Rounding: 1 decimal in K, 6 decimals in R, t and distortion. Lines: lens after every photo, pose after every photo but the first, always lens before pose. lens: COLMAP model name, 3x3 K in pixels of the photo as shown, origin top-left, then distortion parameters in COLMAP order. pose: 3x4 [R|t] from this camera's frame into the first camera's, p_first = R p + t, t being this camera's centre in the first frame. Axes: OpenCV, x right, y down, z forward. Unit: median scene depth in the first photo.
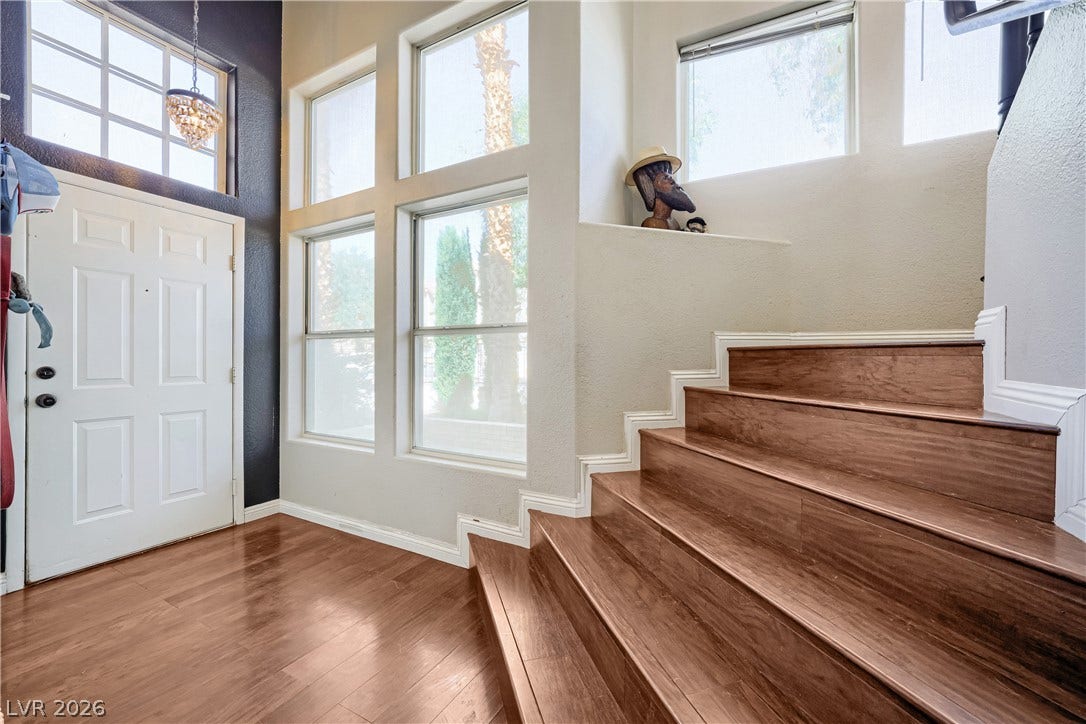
lens RADIAL K [[428.0, 0, 545.2], [0, 428.0, 359.8], [0, 0, 1]] dist [-0.010881, 0.002268]
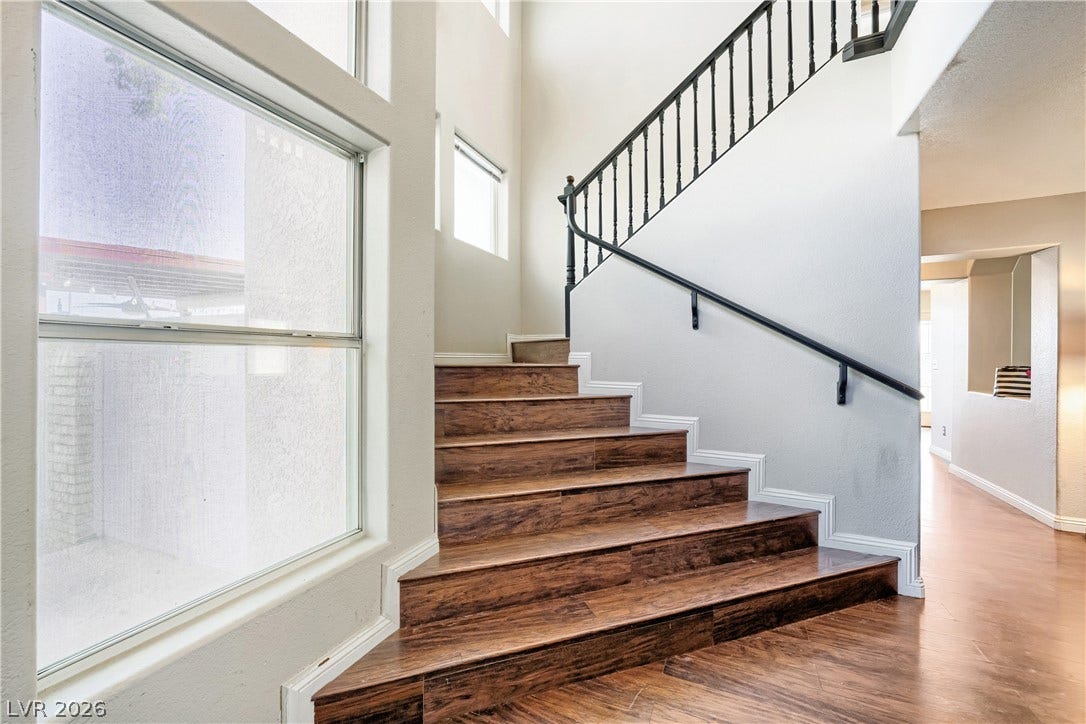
lens RADIAL K [[428.0, 0, 544.4], [0, 428.0, 360.1], [0, 0, 1]] dist [-0.010881, 0.002268]
pose [[-0.061213, -0.007301, 0.998098, -1.049690], [-0.000573, 0.999973, 0.007279, -0.068411], [-0.998125, -0.000127, -0.061216, 0.993914]]
